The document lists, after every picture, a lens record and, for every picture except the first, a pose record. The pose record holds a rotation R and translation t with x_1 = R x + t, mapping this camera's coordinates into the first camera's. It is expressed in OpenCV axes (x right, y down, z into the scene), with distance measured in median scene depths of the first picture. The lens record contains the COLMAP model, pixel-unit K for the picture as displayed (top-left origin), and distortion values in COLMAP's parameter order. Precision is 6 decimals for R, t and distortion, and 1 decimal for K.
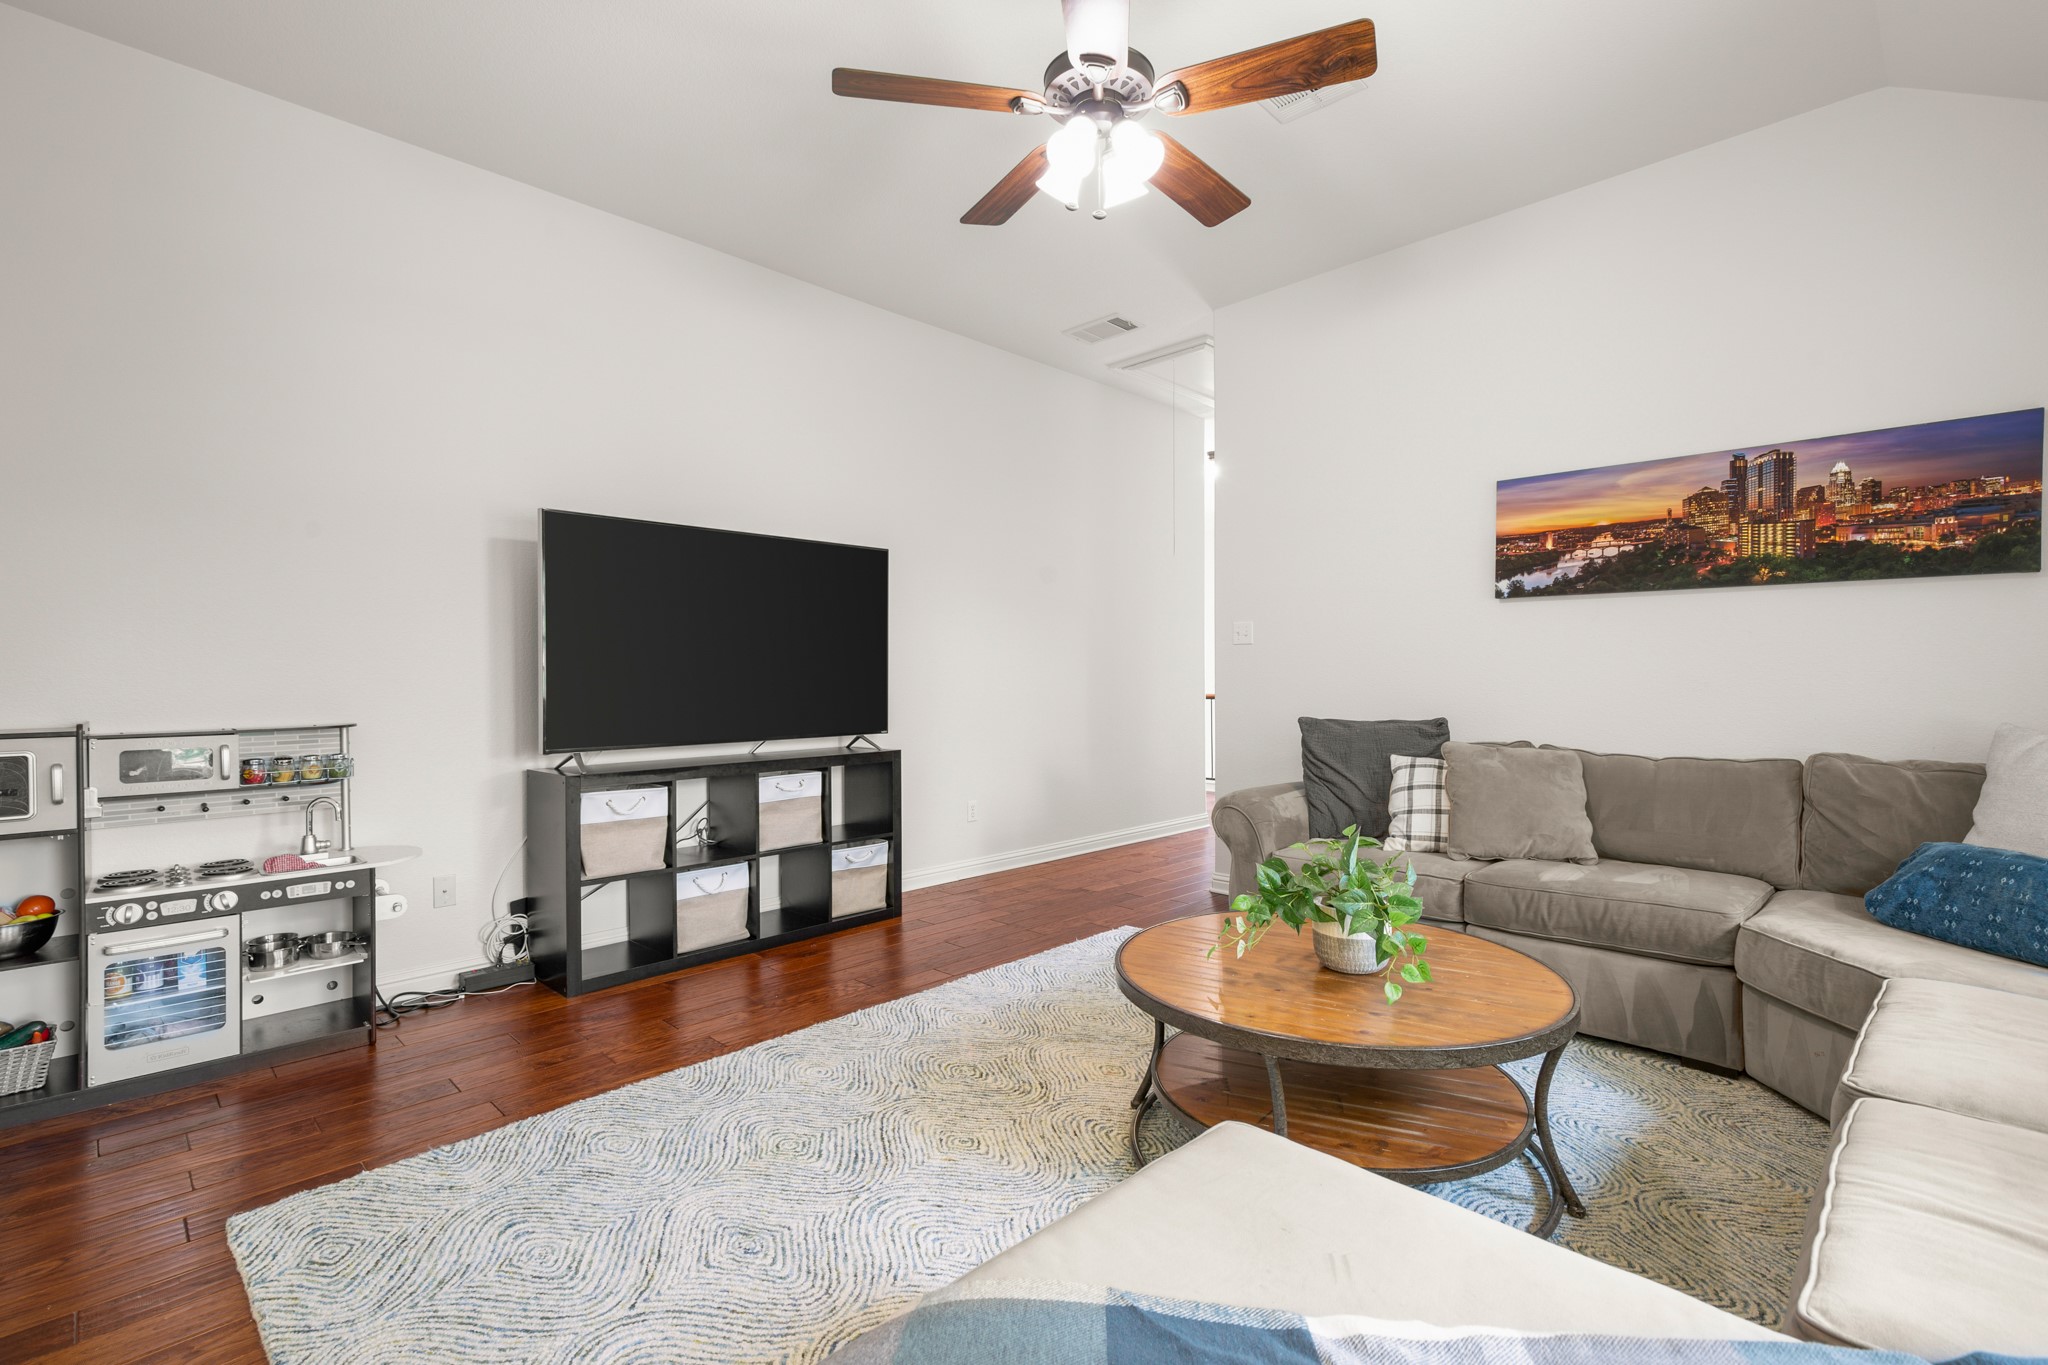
lens RADIAL K [[923.5, 0, 1040.5], [0, 923.5, 674.0], [0, 0, 1]] dist [0.004790, 0.000546]
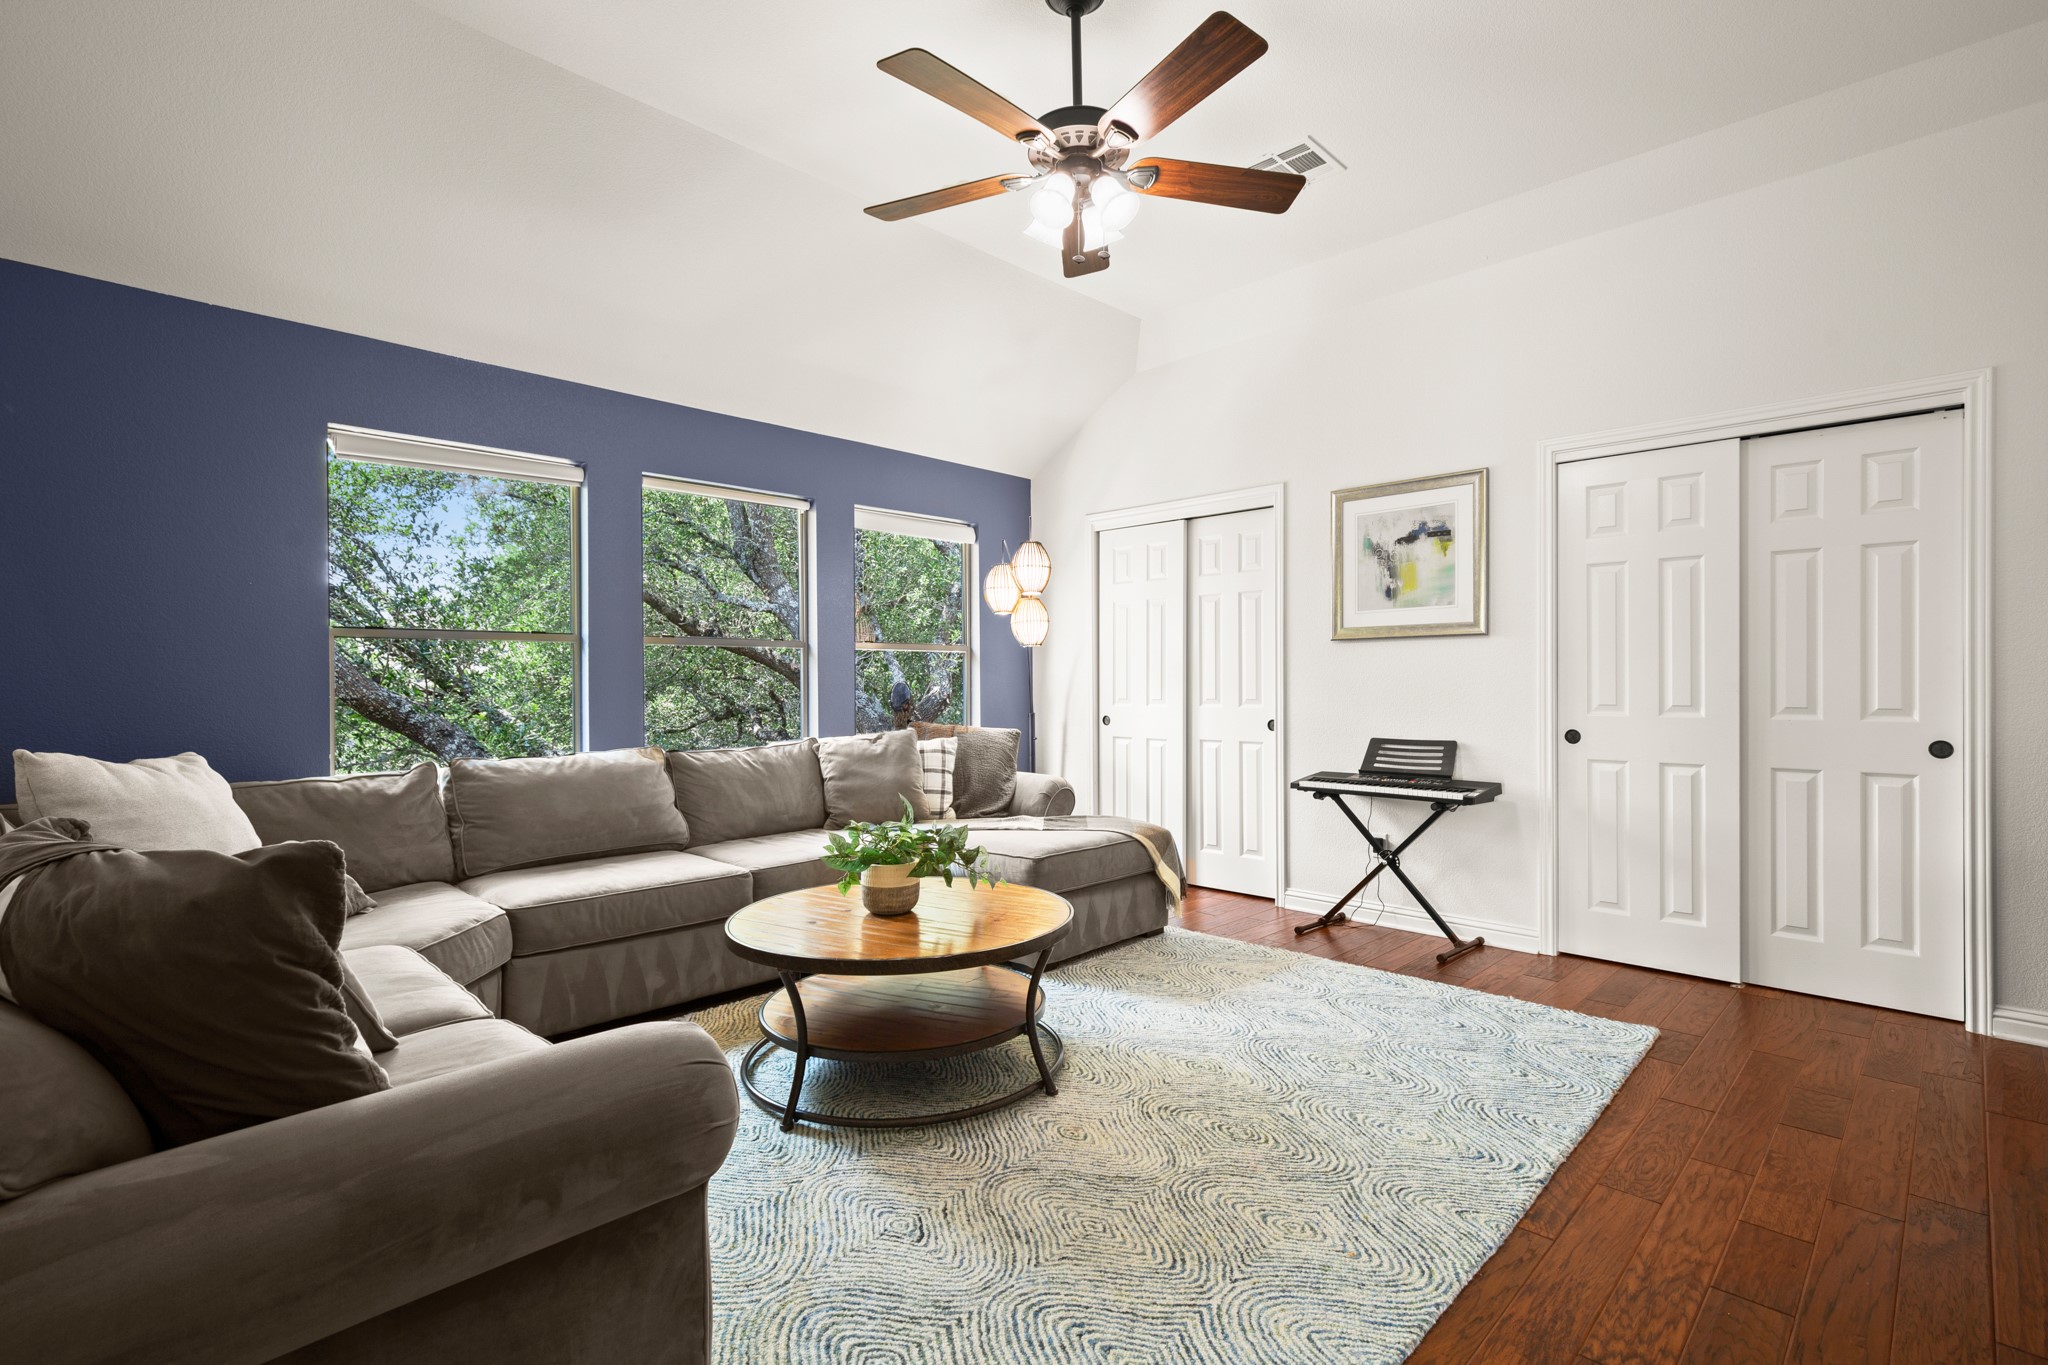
lens RADIAL K [[970.4, 0, 1024.0], [0, 970.4, 682.5], [0, 0, 1]] dist [0.000663, -0.000005]
pose [[-0.999889, 0.012556, 0.007998, 0.086493], [0.012563, 0.999921, 0.000819, 0.000380], [-0.007987, 0.000919, -0.999968, 1.493501]]
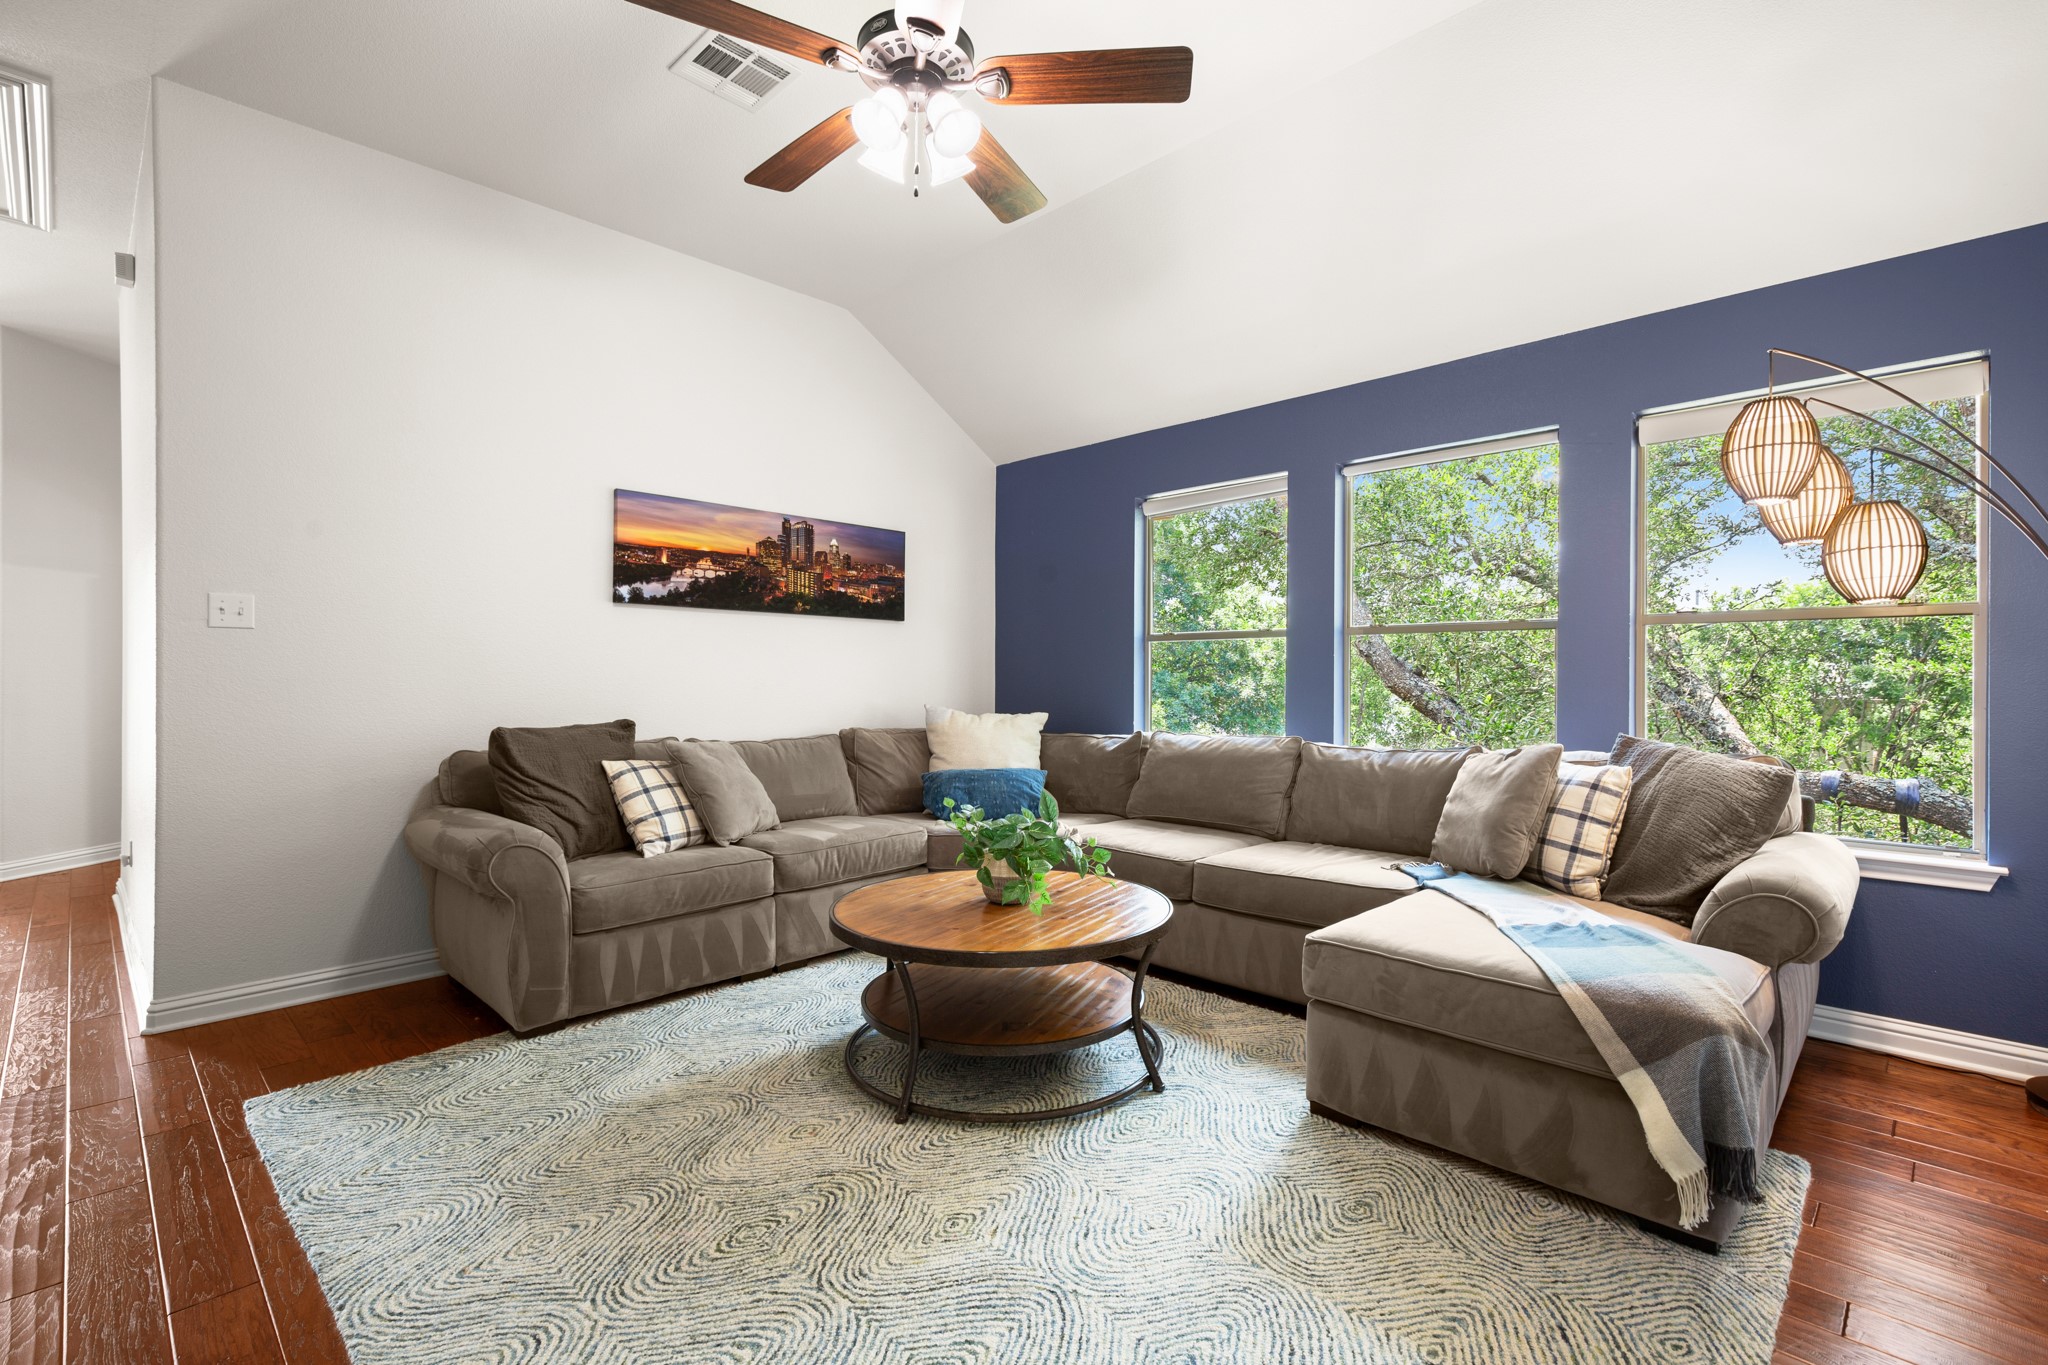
lens RADIAL K [[923.5, 0, 1040.5], [0, 923.5, 674.0], [0, 0, 1]] dist [0.004790, 0.000546]
pose [[0.003405, 0.007816, 0.999964, -0.614896], [-0.002987, 0.999965, -0.007806, 0.005375], [-0.999990, -0.002960, 0.003429, 0.606049]]
